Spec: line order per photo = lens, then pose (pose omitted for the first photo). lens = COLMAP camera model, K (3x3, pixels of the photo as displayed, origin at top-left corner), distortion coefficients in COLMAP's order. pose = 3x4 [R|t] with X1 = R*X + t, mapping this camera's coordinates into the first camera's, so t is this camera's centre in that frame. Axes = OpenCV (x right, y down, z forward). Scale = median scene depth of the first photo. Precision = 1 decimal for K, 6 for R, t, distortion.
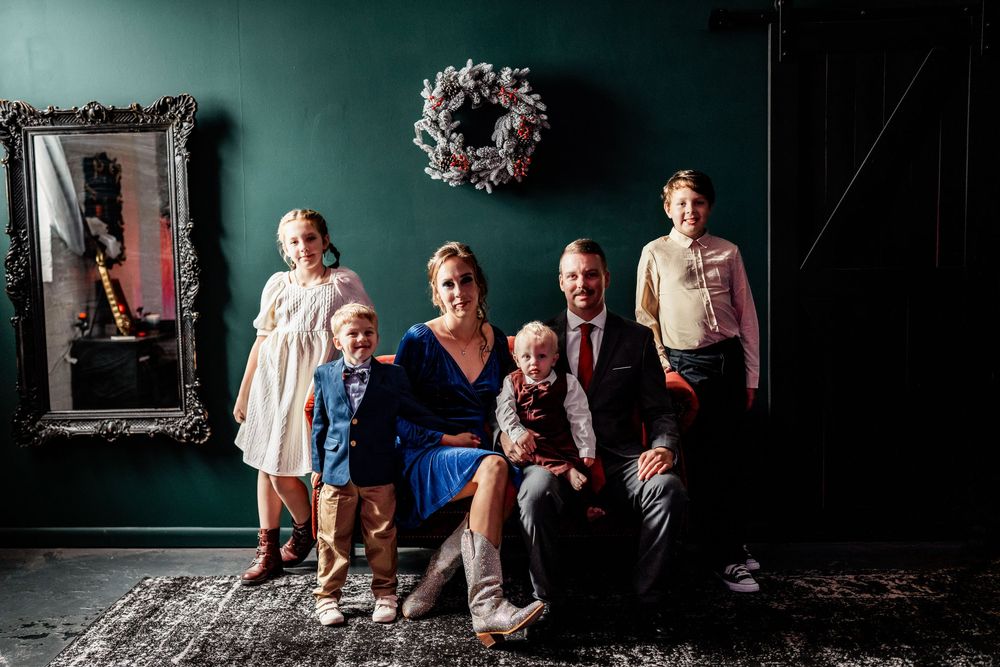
lens RADIAL K [[740.0, 0, 493.6], [0, 740.0, 311.2], [0, 0, 1]] dist [0.007204, 0.006675]
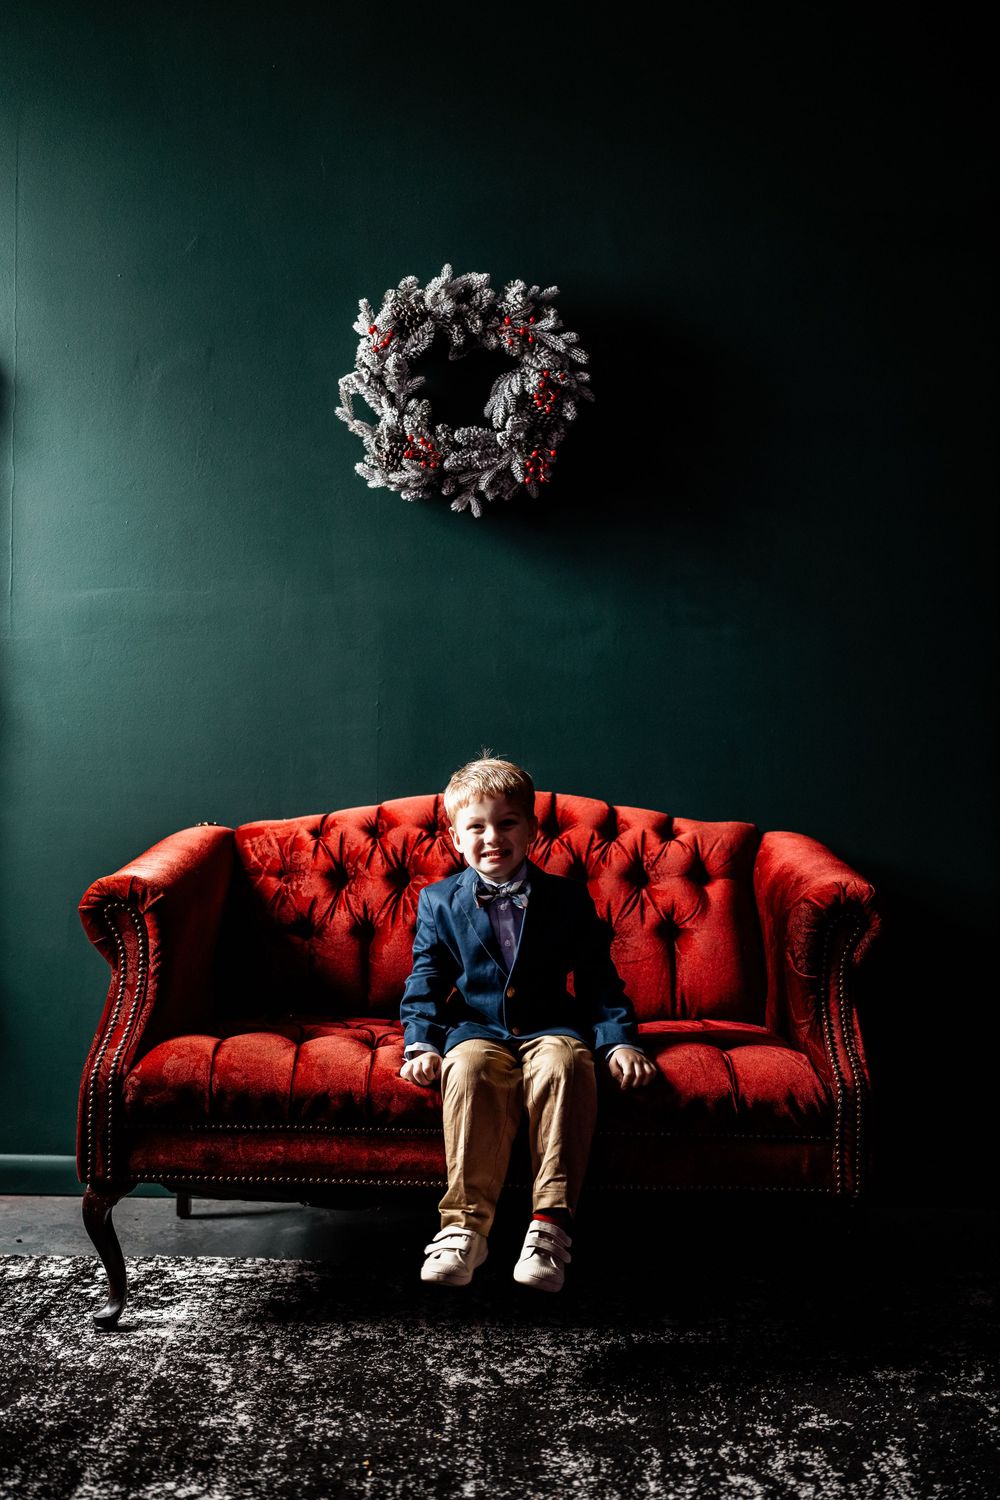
lens RADIAL K [[1147.3, 0, 500.0], [0, 1147.3, 750.0], [0, 0, 1]] dist [-0.009643, 0.050238]
pose [[0.999496, 0.028960, 0.012982, 0.005231], [-0.028125, 0.997774, -0.060465, 0.056179], [-0.014705, 0.060070, 0.998086, 0.200168]]
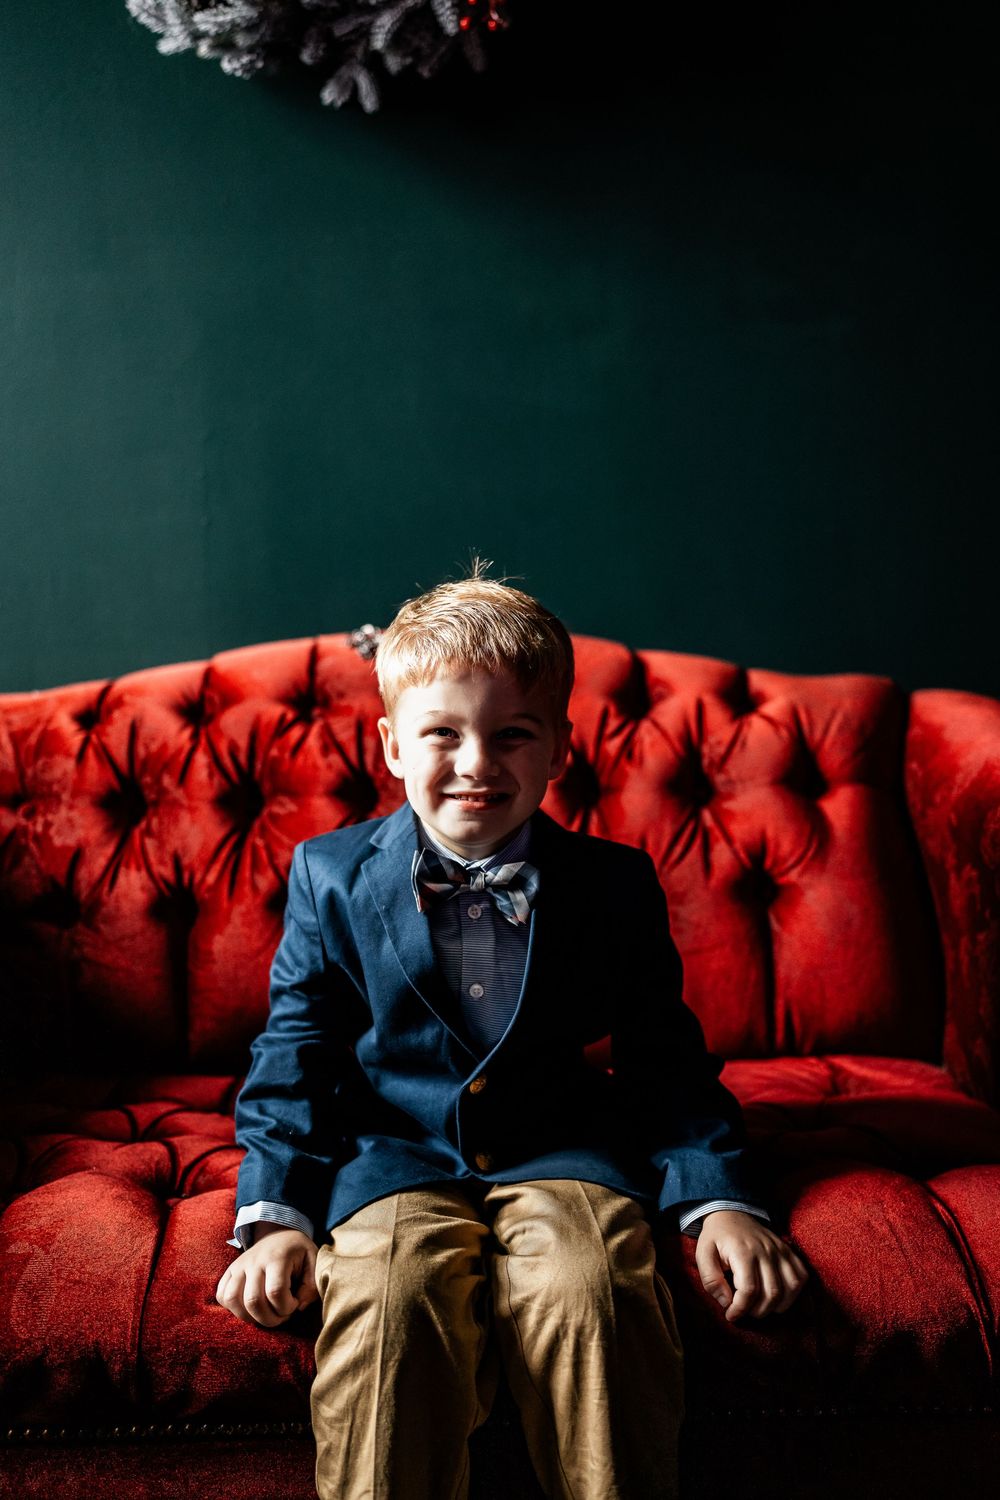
lens RADIAL K [[1293.3, 0, 500.0], [0, 1293.3, 750.0], [0, 0, 1]] dist [-0.007999, 0.007512]
pose [[0.997992, -0.003319, 0.063257, 0.011688], [-0.001442, 0.997177, 0.075069, 0.044685], [-0.063328, -0.075010, 0.995170, 0.507969]]
